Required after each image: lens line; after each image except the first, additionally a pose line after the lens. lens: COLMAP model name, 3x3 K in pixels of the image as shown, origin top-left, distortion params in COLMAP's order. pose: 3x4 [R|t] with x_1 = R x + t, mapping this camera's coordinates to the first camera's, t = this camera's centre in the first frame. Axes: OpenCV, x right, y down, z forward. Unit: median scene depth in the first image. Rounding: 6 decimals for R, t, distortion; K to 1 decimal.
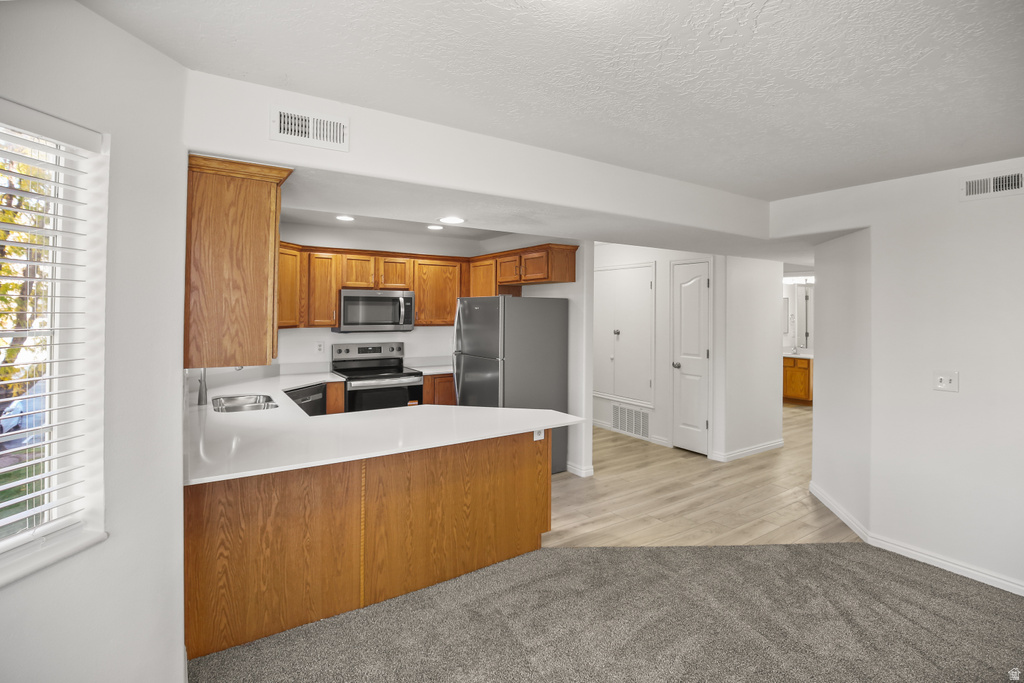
lens RADIAL K [[494.3, 0, 521.0], [0, 494.3, 306.1], [0, 0, 1]] dist [-0.038631, -0.000253]
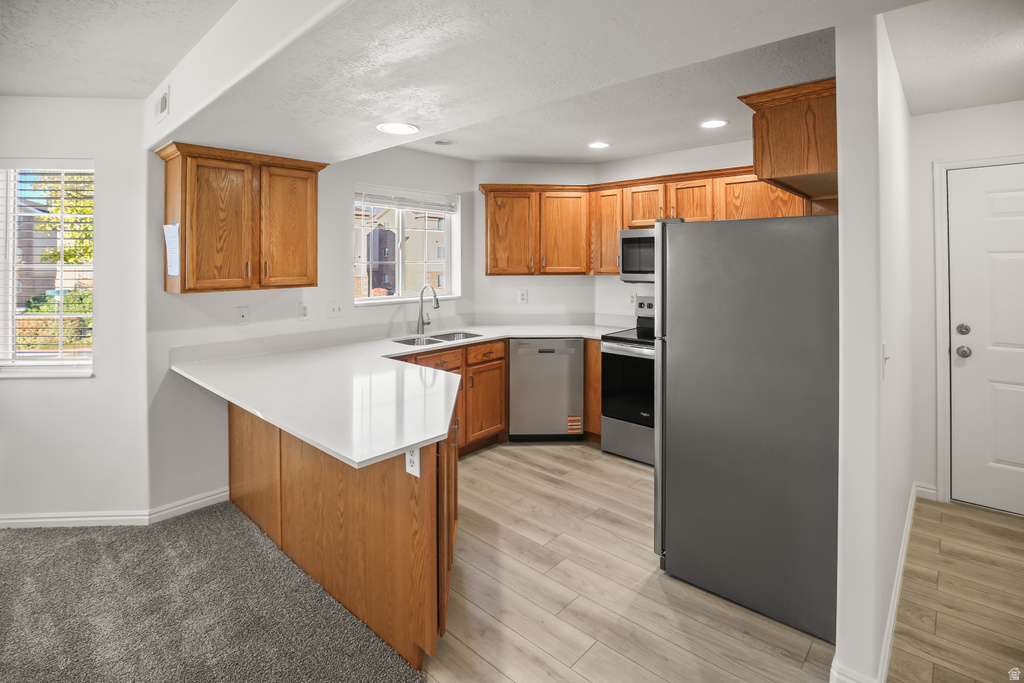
lens RADIAL K [[494.0, 0, 525.6], [0, 494.0, 247.6], [0, 0, 1]] dist [-0.028293, 0.001130]
pose [[0.252216, -0.032767, -0.967116, 0.392339], [0.011501, 0.999457, -0.030864, 0.019288], [0.967603, -0.003339, 0.252456, 0.620987]]
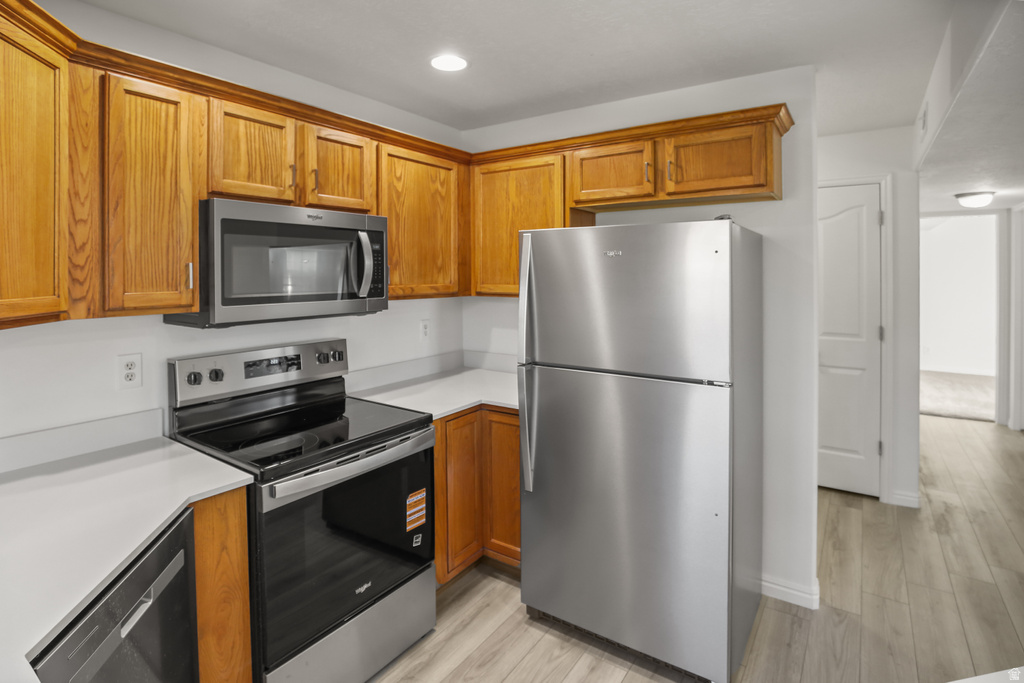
lens RADIAL K [[520.2, 0, 490.6], [0, 520.2, 275.5], [0, 0, 1]] dist [-0.032017, 0.000450]
pose [[0.937341, -0.011071, 0.348237, -0.305752], [0.005628, 0.999846, 0.016638, 0.013443], [-0.348367, -0.013635, 0.937259, 0.596334]]
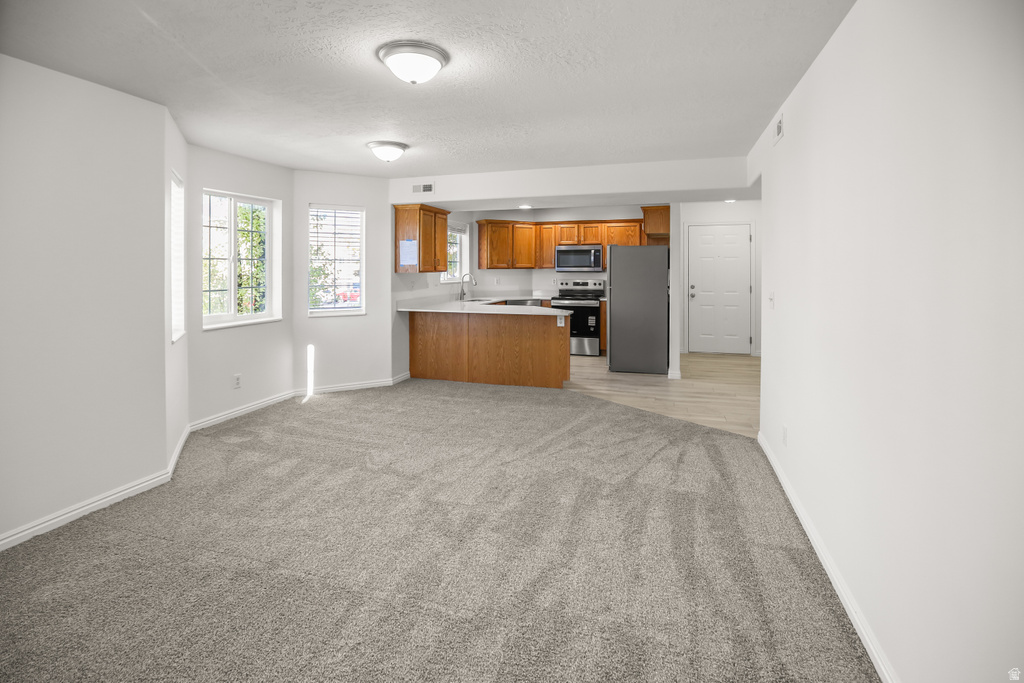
lens RADIAL K [[481.8, 0, 514.8], [0, 481.8, 268.6], [0, 0, 1]] dist [-0.029474, -0.000094]
pose [[0.623060, -0.008551, -0.782127, 0.807088], [0.011958, 0.999928, -0.001407, 0.042227], [0.782082, -0.008476, 0.623117, -0.123713]]
